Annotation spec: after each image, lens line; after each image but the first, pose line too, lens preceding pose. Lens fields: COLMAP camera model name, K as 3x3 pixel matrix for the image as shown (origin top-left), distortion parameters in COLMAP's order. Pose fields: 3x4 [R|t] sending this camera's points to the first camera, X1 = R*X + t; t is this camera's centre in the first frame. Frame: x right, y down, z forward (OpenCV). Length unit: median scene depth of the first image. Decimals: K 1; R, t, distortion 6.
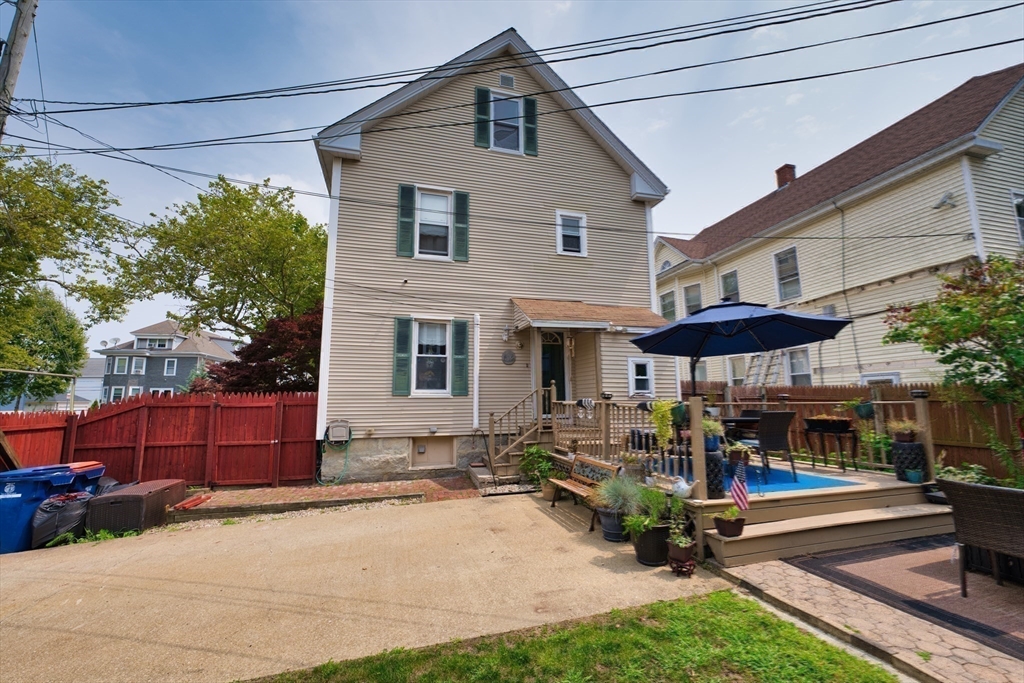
lens RADIAL K [[424.8, 0, 509.0], [0, 424.8, 343.1], [0, 0, 1]] dist [-0.006086, 0.001778]
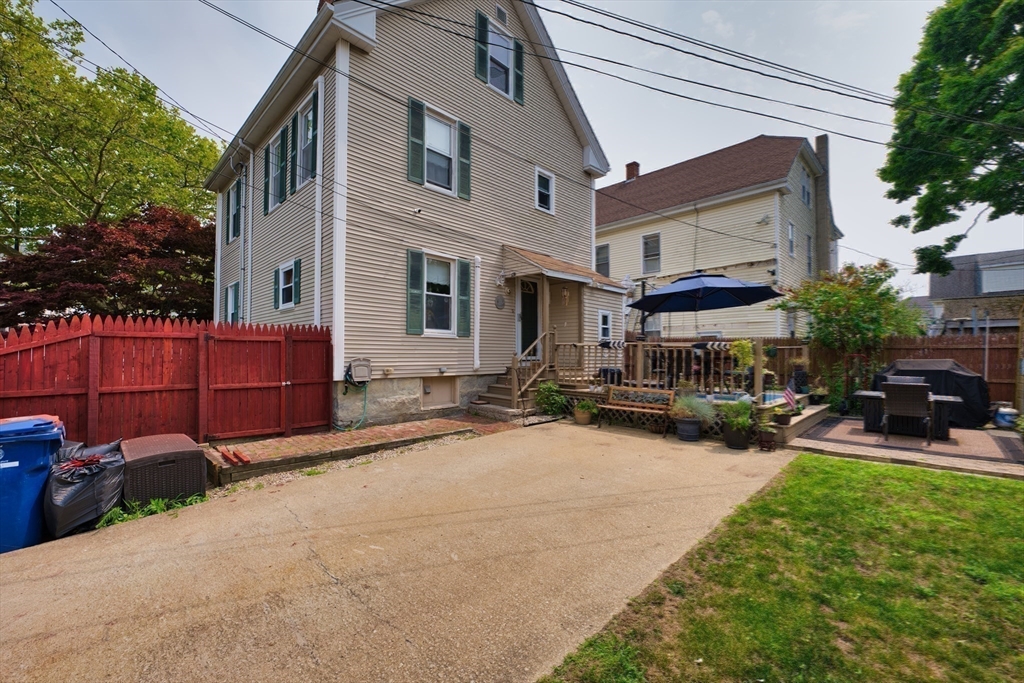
lens RADIAL K [[424.8, 0, 512.3], [0, 424.8, 346.4], [0, 0, 1]] dist [-0.006086, 0.001778]
pose [[0.872298, 0.021160, 0.488516, -0.513808], [-0.078754, 0.992100, 0.097652, 0.039969], [-0.482590, -0.123654, 0.867073, 0.068242]]
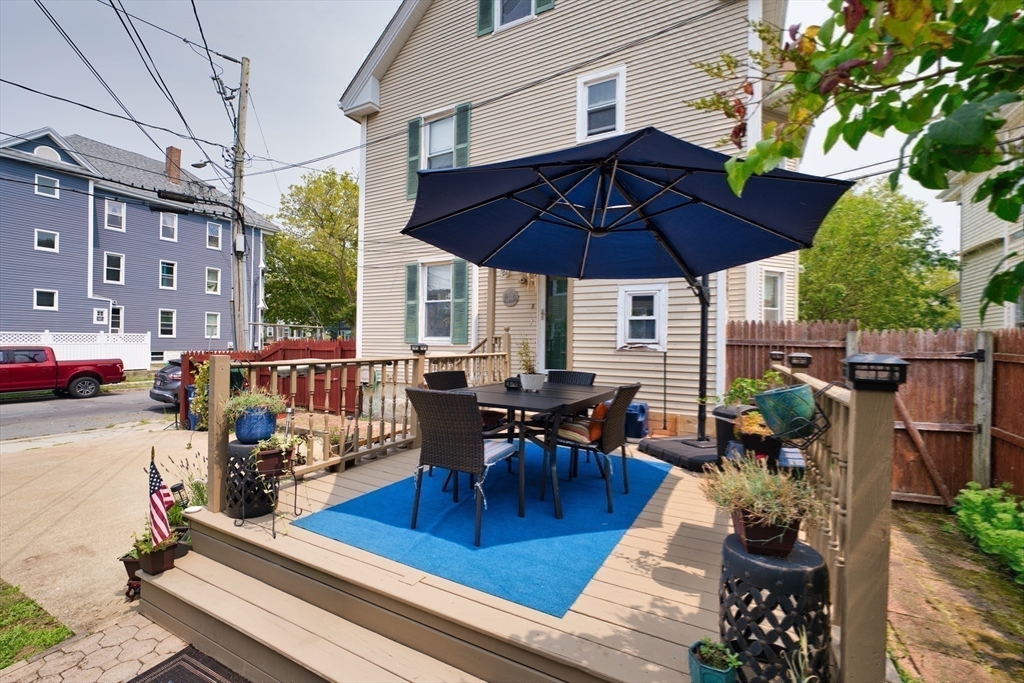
lens RADIAL K [[424.8, 0, 508.1], [0, 424.8, 347.9], [0, 0, 1]] dist [-0.006086, 0.001778]
pose [[0.713773, 0.020926, -0.700064, 0.603841], [0.081161, 0.990348, 0.112354, 0.040088], [0.695658, -0.137014, 0.705186, 0.435043]]
